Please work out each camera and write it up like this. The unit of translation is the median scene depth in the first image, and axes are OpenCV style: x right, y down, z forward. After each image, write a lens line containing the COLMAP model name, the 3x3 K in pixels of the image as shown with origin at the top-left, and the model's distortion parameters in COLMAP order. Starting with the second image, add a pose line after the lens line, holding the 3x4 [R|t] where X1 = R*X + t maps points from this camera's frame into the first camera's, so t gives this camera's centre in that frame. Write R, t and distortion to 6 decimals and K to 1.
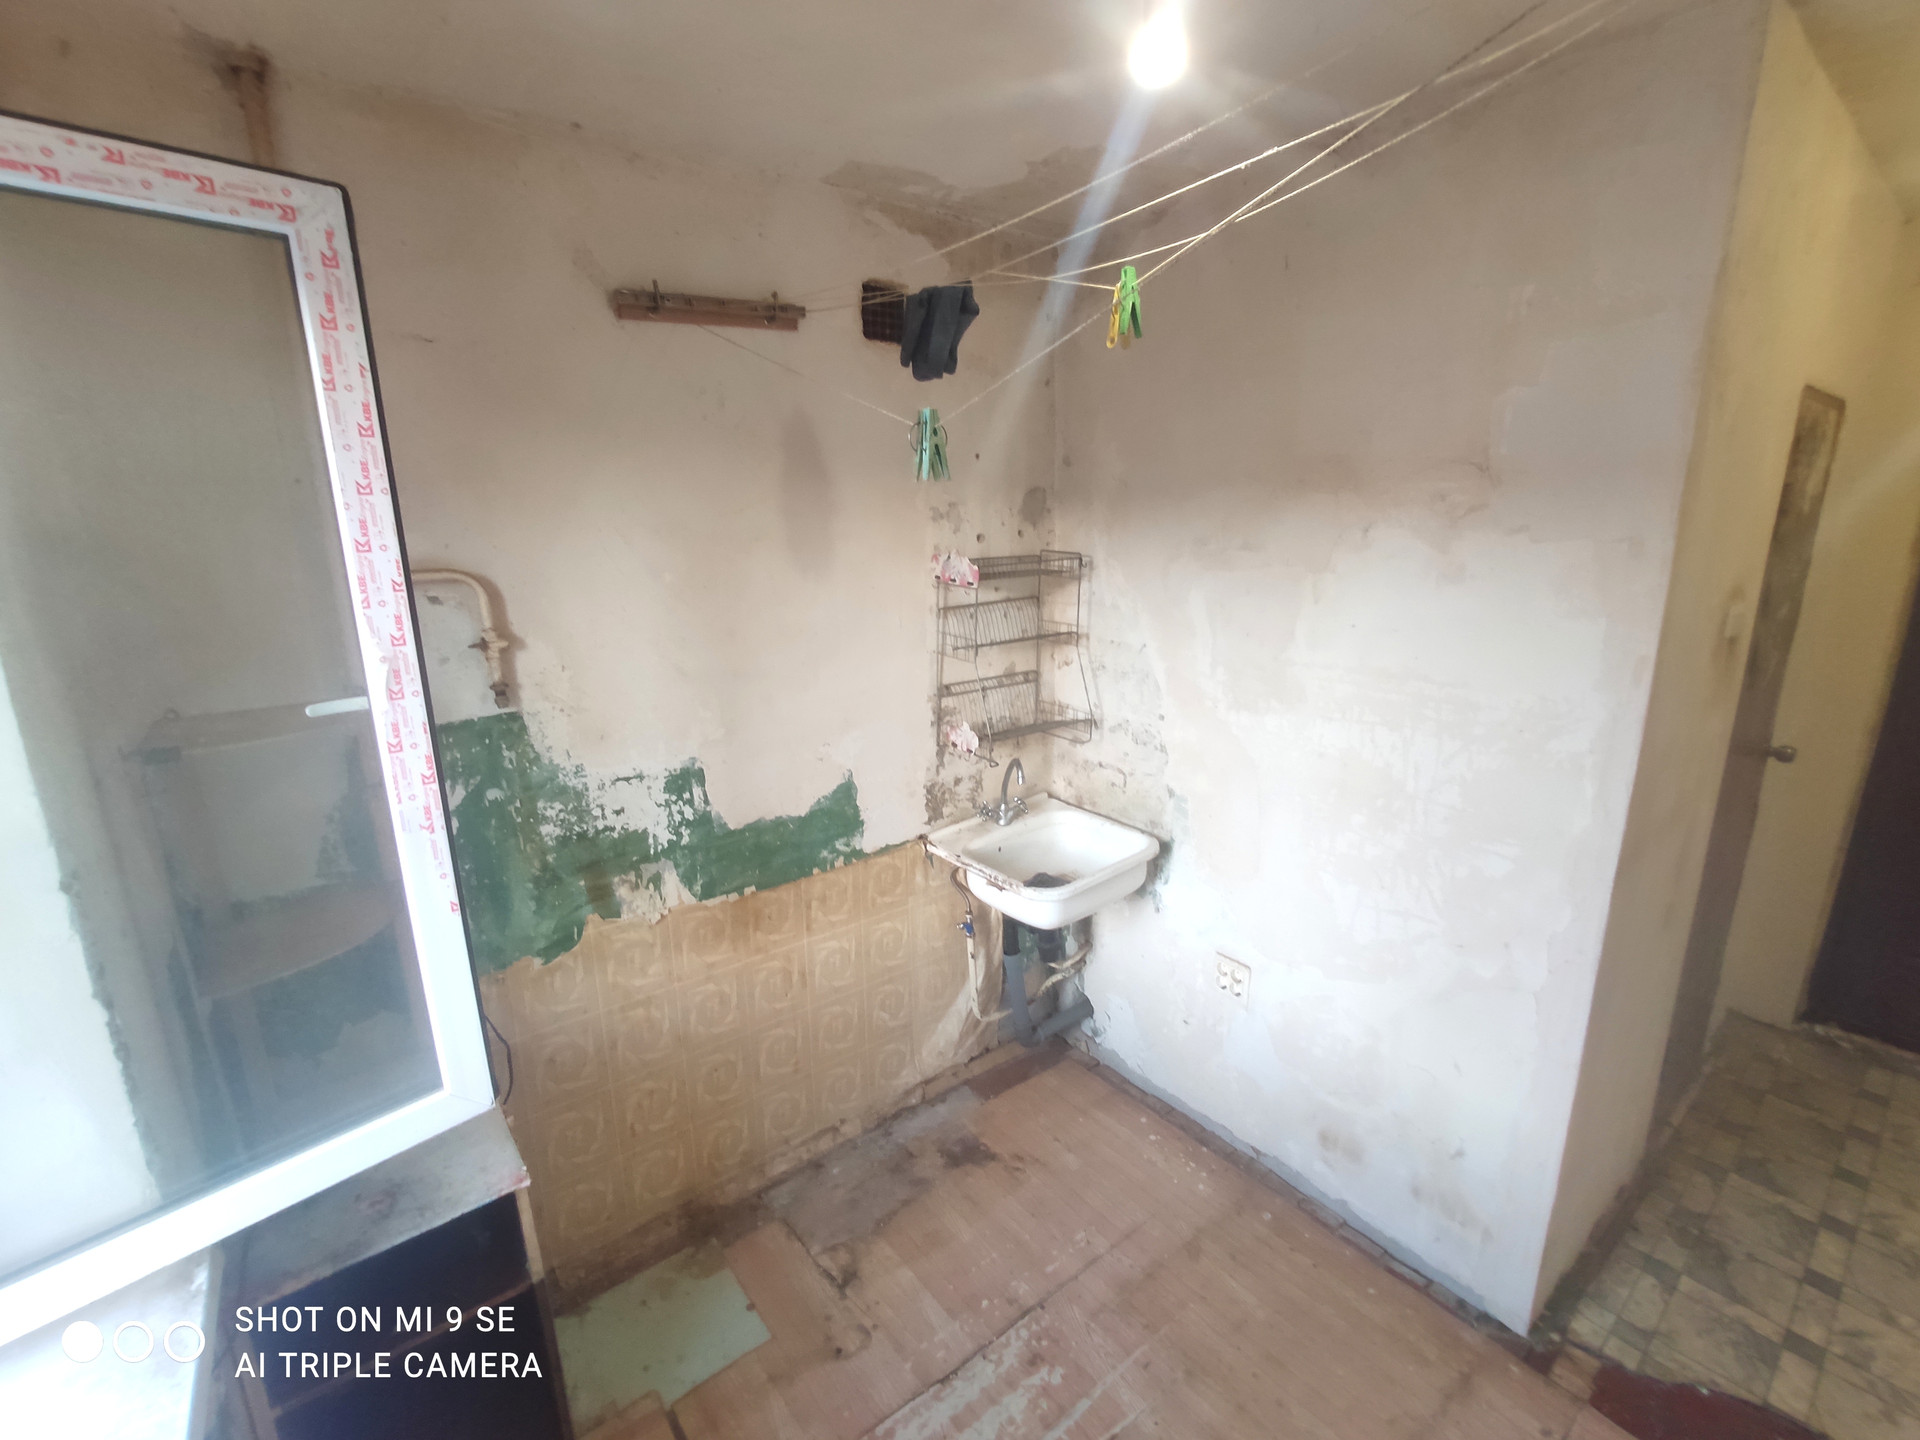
lens RADIAL K [[841.6, 0, 957.8], [0, 841.6, 718.5], [0, 0, 1]] dist [-0.026490, 0.008732]
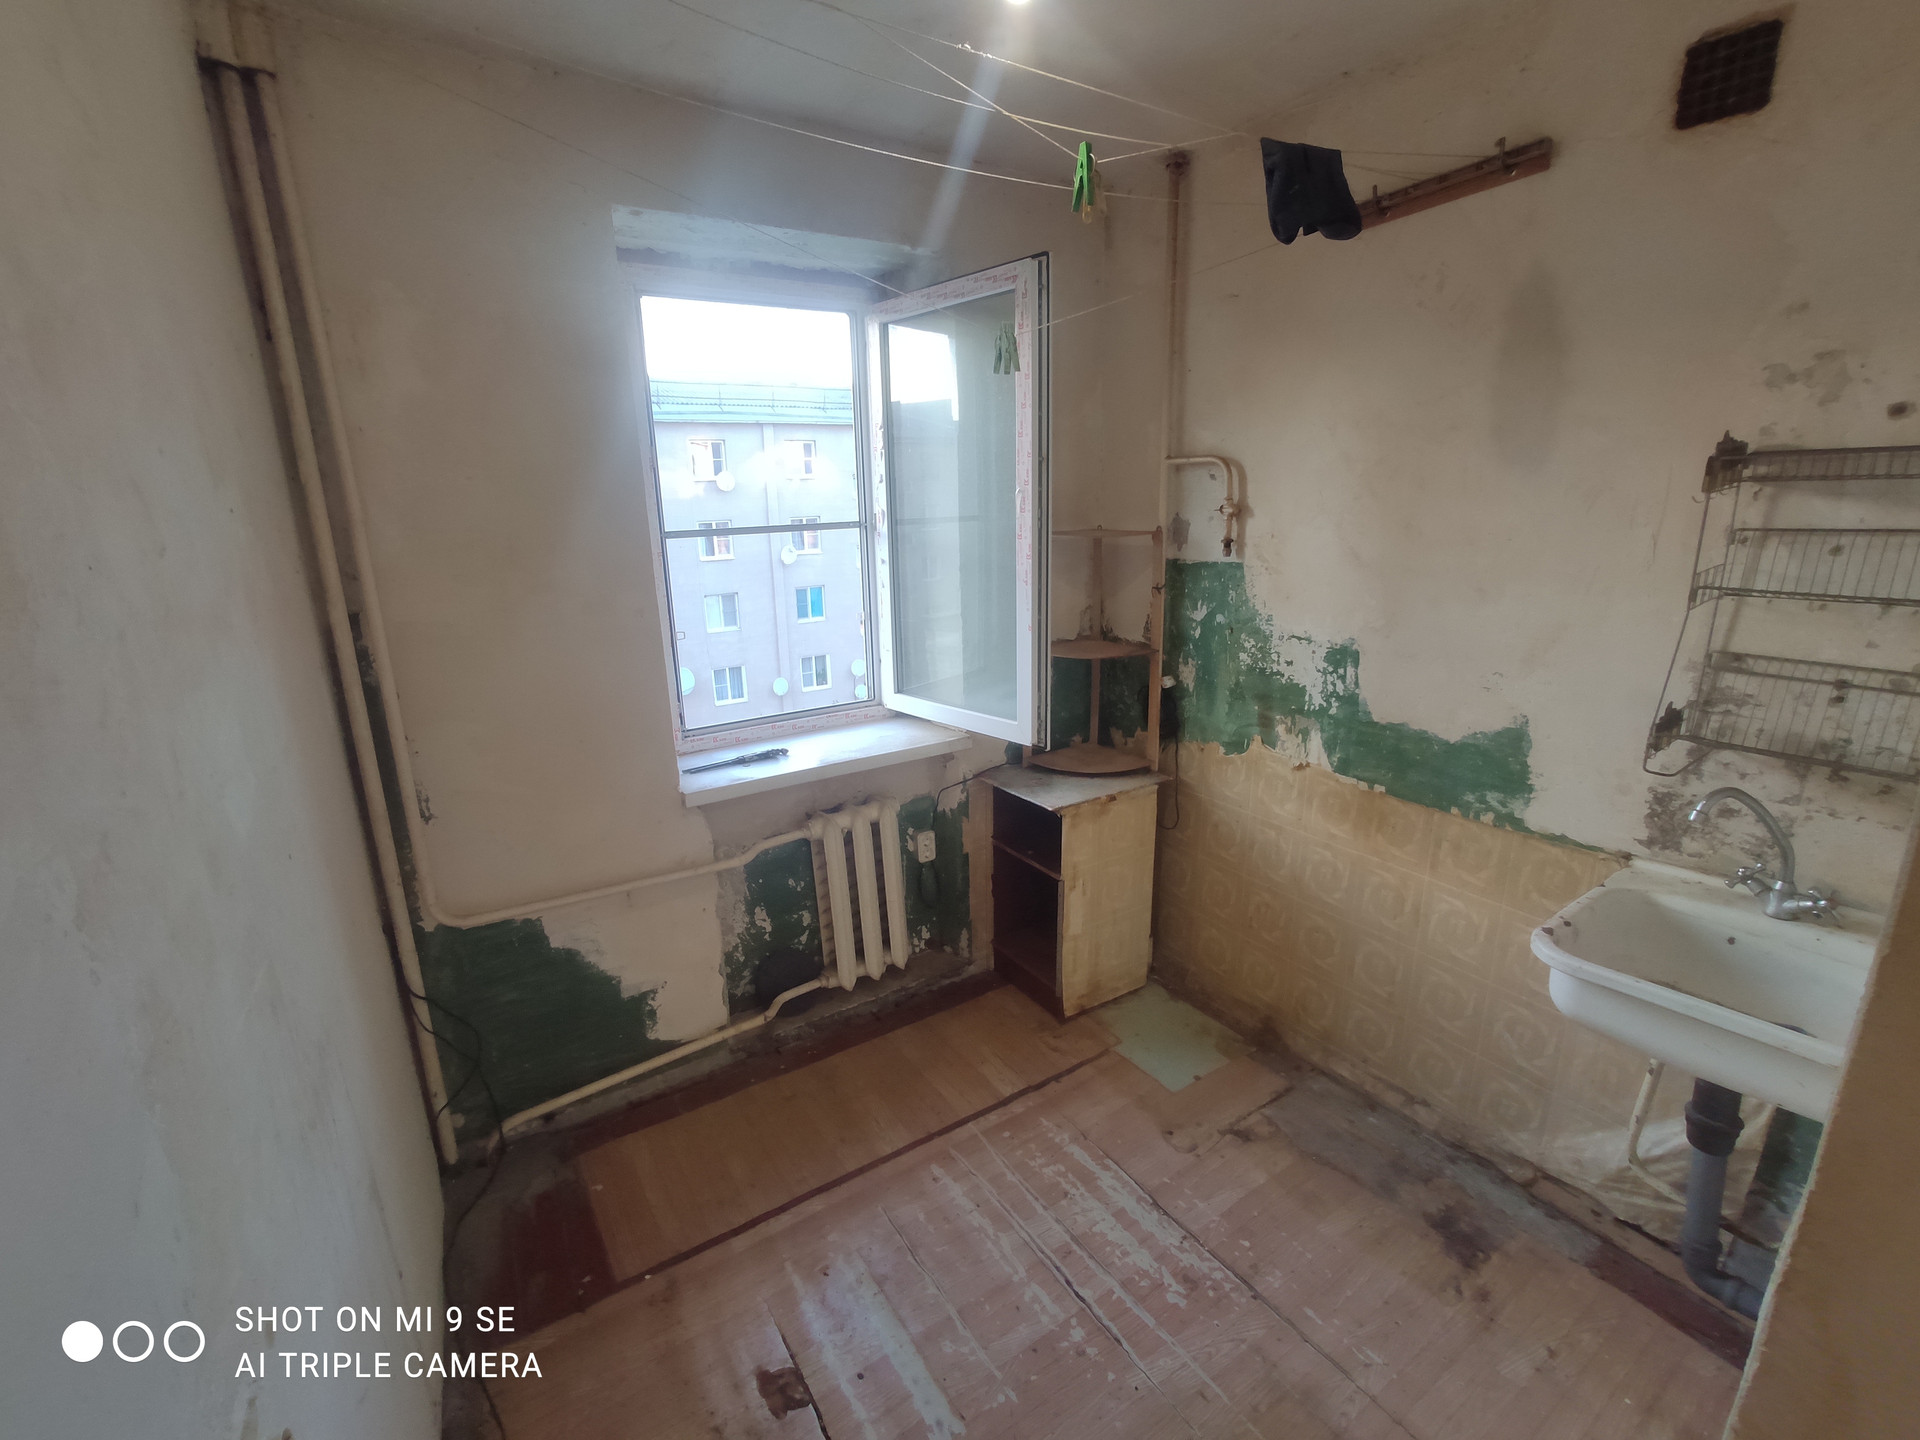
lens RADIAL K [[867.8, 0, 967.3], [0, 867.8, 716.8], [0, 0, 1]] dist [-0.002706, -0.000148]
pose [[-0.076503, 0.274096, -0.958655, 0.817265], [-0.210430, 0.935377, 0.284234, -0.071652], [0.974611, 0.223475, -0.013881, 0.554303]]
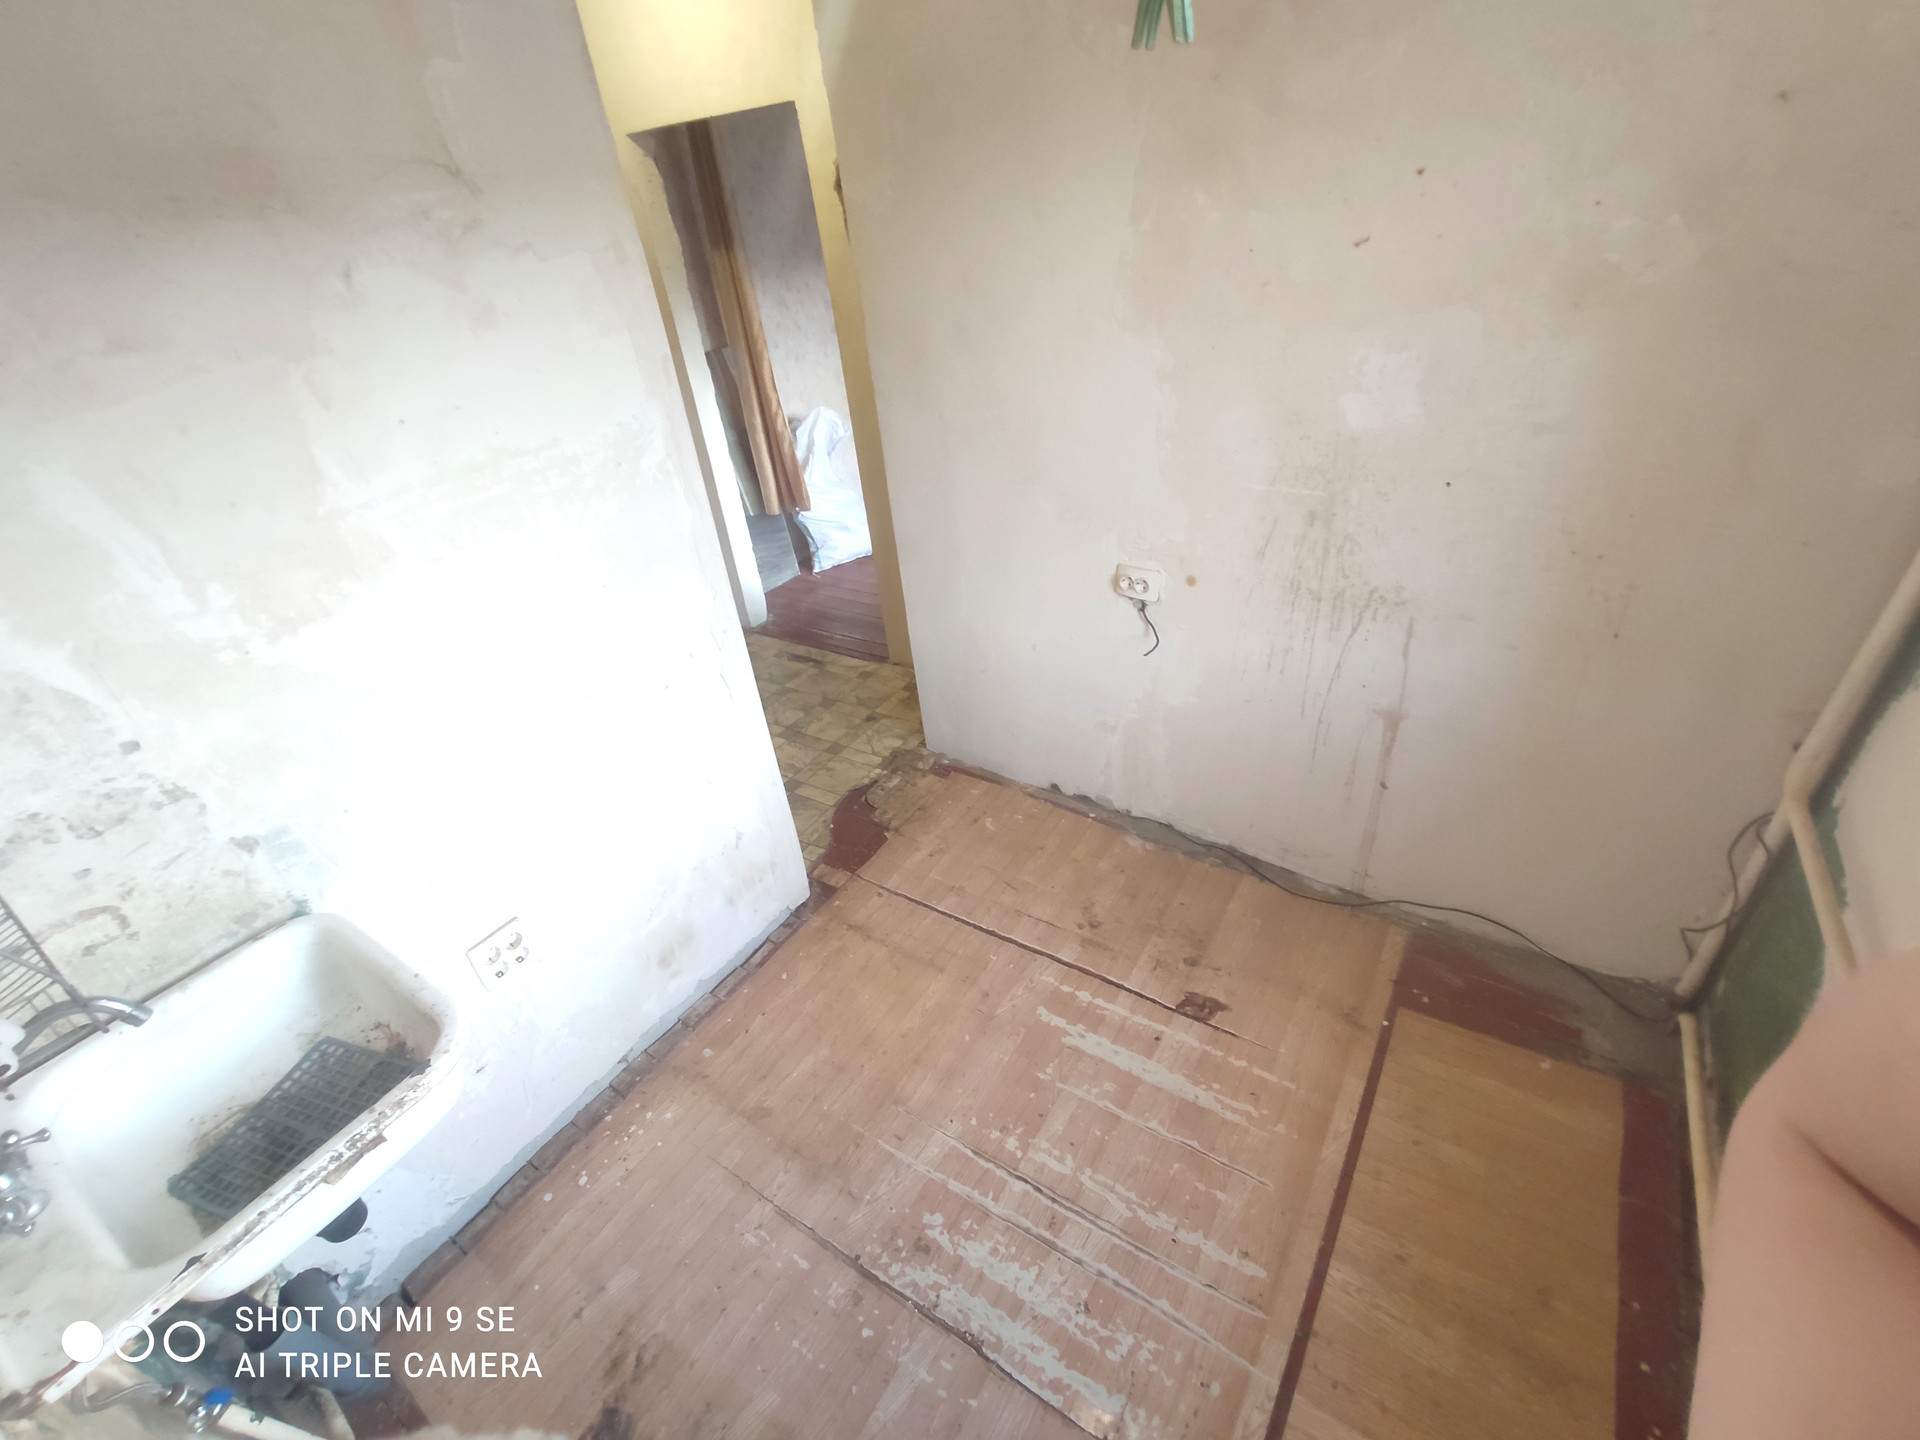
lens RADIAL K [[841.6, 0, 957.8], [0, 841.6, 718.5], [0, 0, 1]] dist [-0.026490, 0.008732]
pose [[-0.313418, -0.468740, 0.825864, -0.363188], [0.327679, 0.762882, 0.557348, -0.149526], [-0.891289, 0.445302, -0.085504, 0.710904]]
